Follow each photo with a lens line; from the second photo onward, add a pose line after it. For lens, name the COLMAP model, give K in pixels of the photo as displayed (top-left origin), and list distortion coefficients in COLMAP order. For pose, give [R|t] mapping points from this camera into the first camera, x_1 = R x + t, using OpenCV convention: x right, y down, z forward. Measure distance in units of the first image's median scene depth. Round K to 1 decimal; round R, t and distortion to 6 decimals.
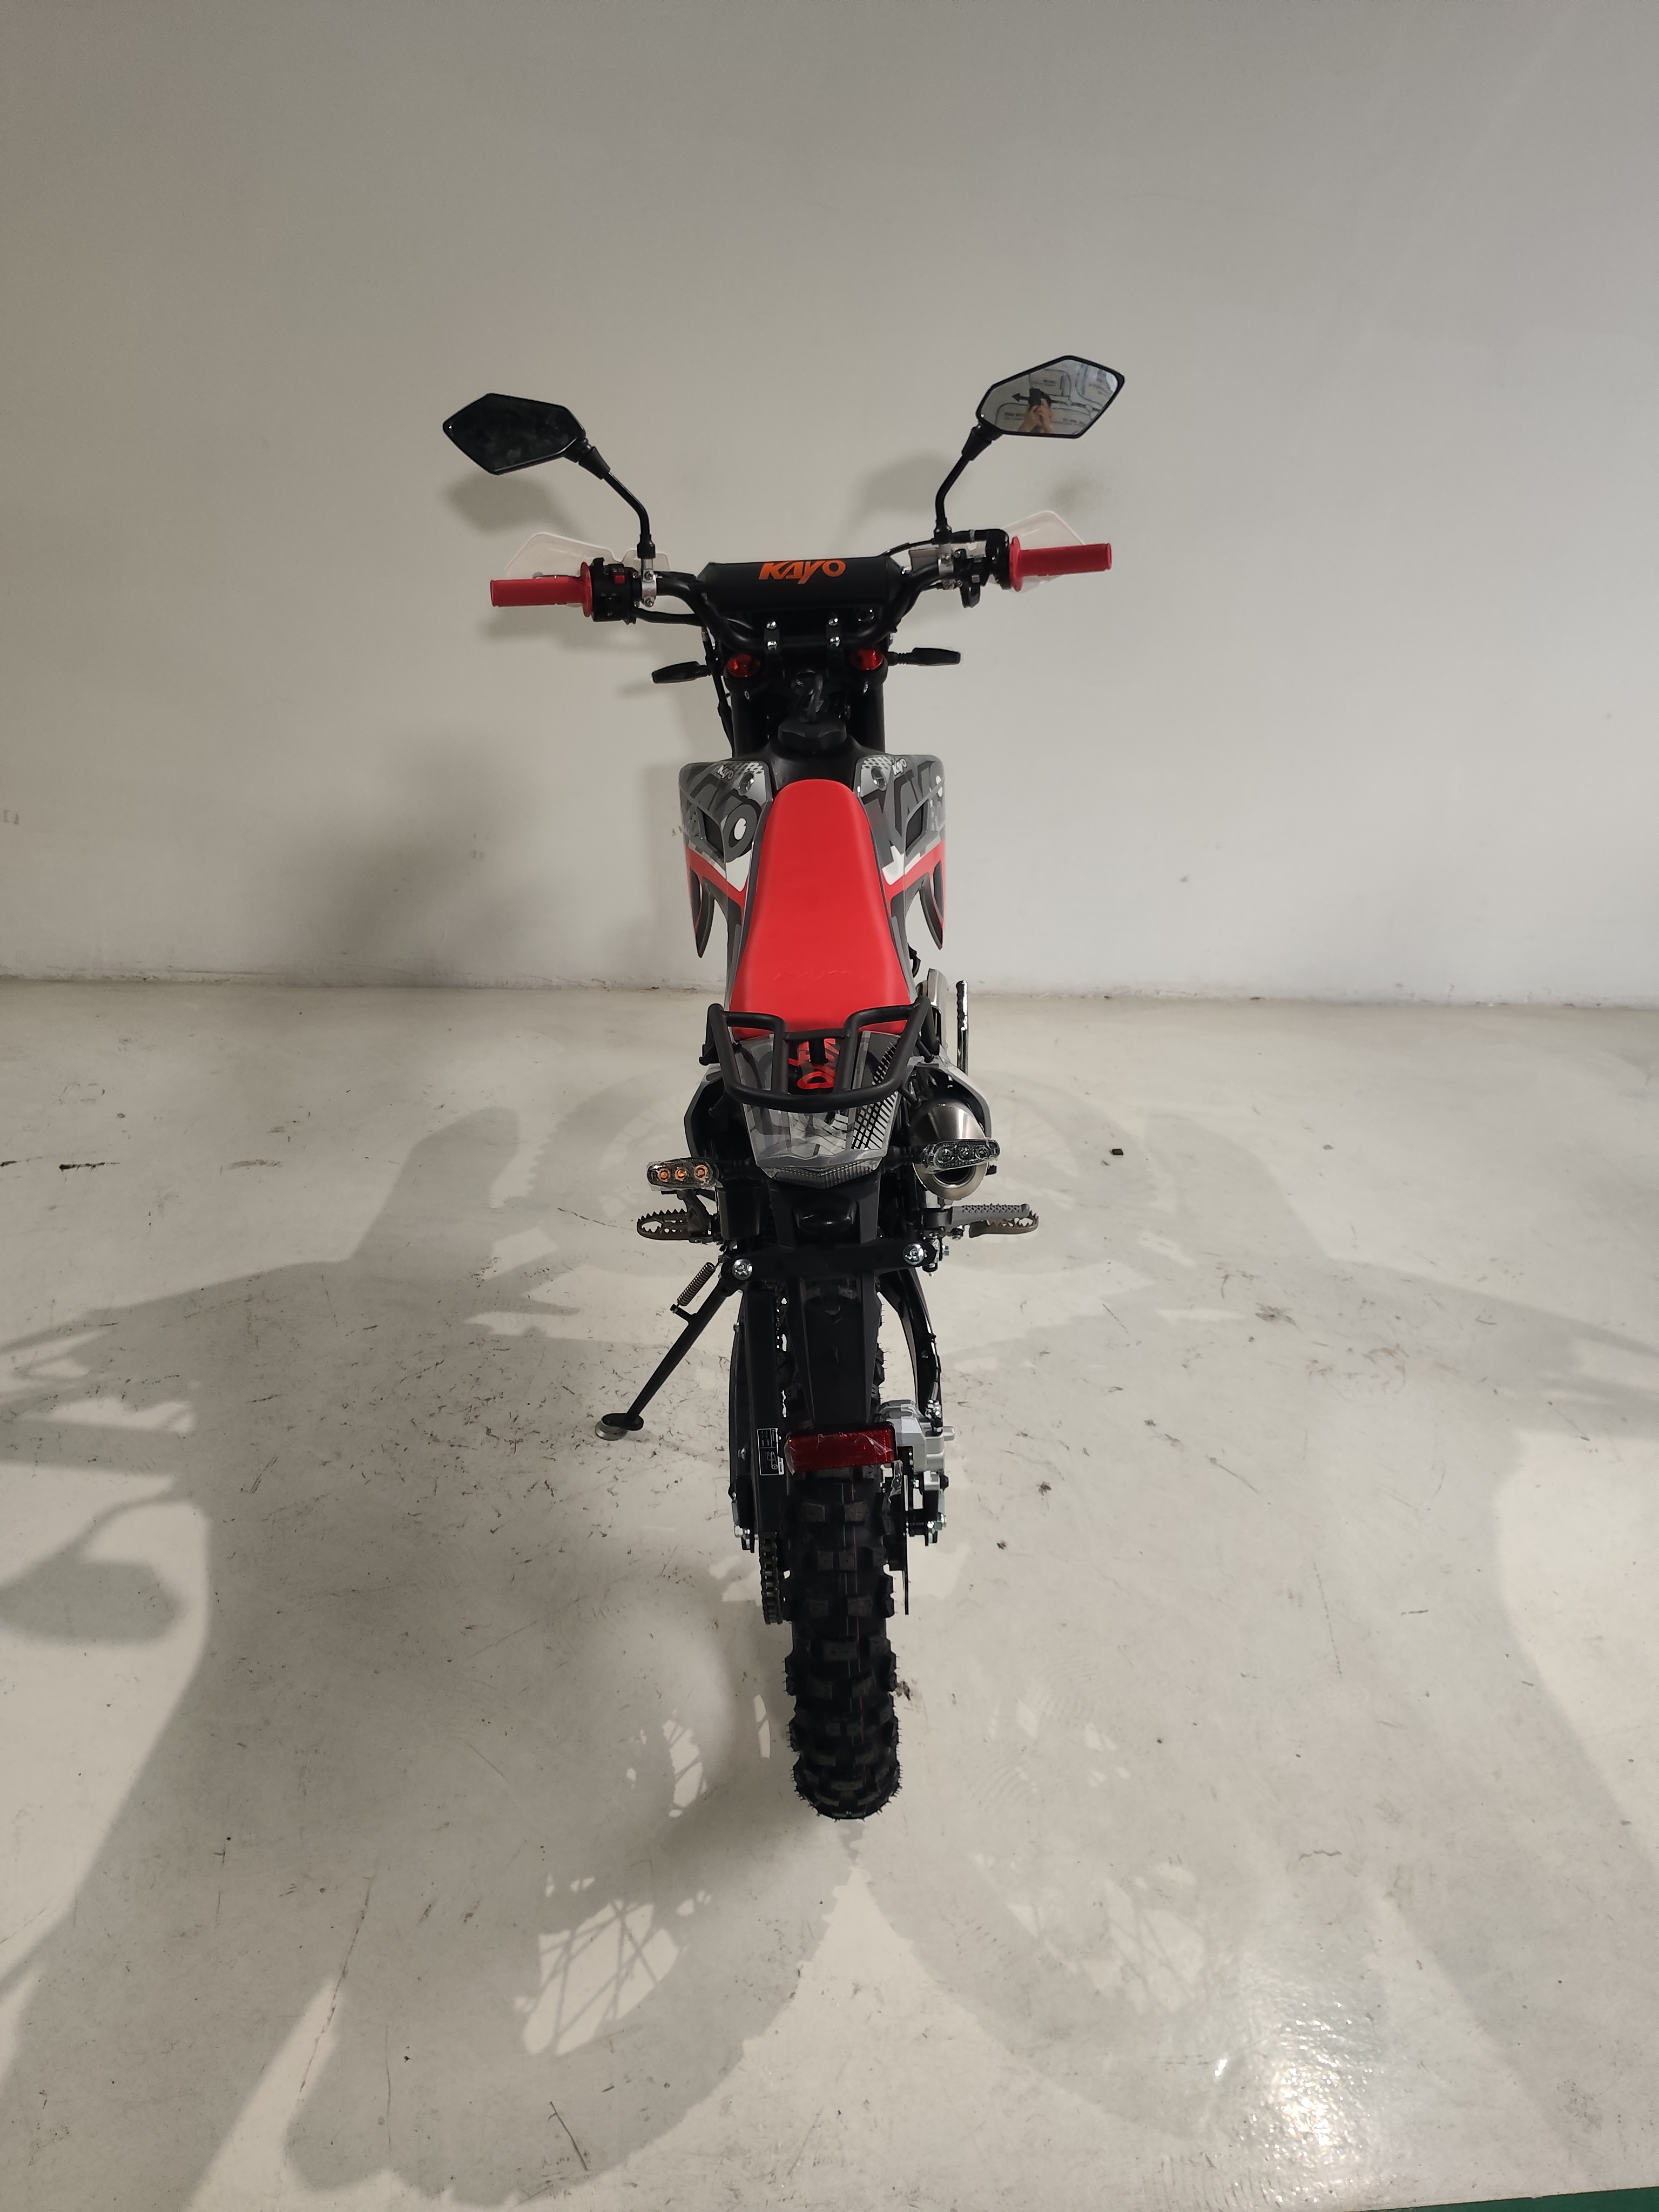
lens RADIAL K [[1914.8, 0, 820.9], [0, 1914.8, 1104.4], [0, 0, 1]] dist [0.075362, -0.098540]
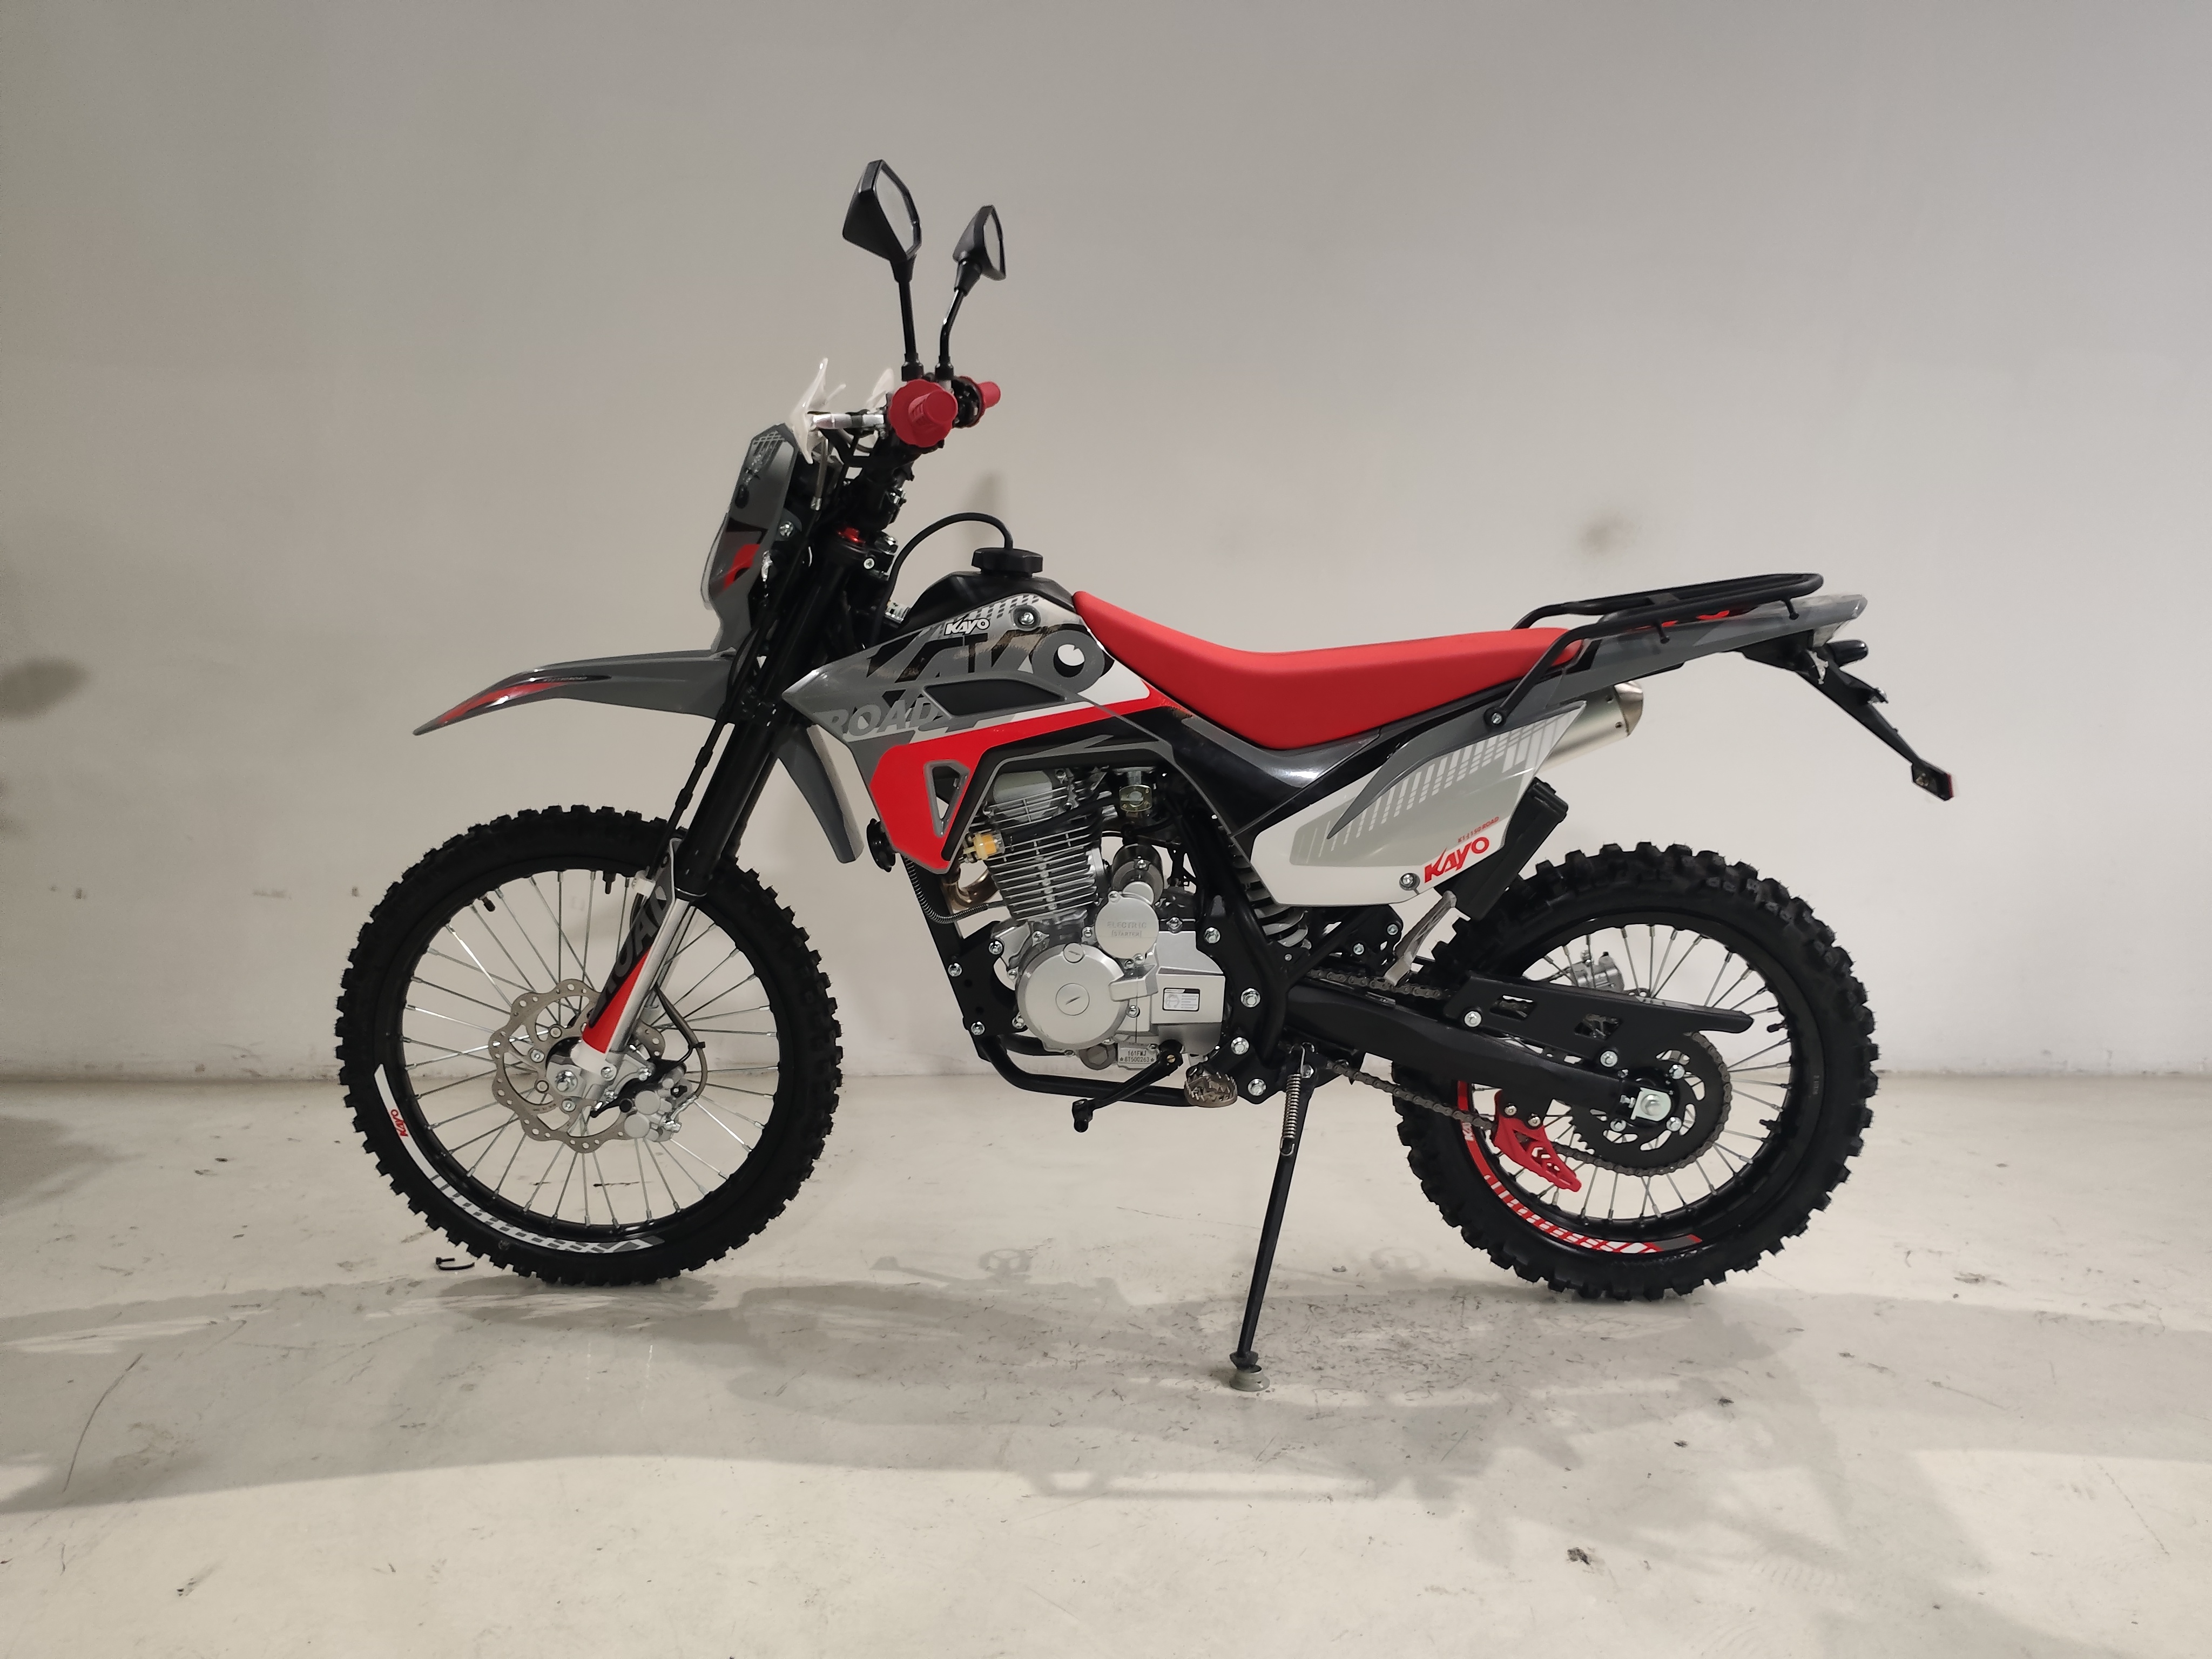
lens RADIAL K [[1914.8, 0, 1104.1], [0, 1914.8, 832.1], [0, 0, 1]] dist [0.075362, -0.098540]
pose [[0.990414, -0.073024, -0.117246, -0.029610], [0.020860, 0.918165, -0.395648, 0.299768], [0.136543, 0.389410, 0.910887, 0.132804]]
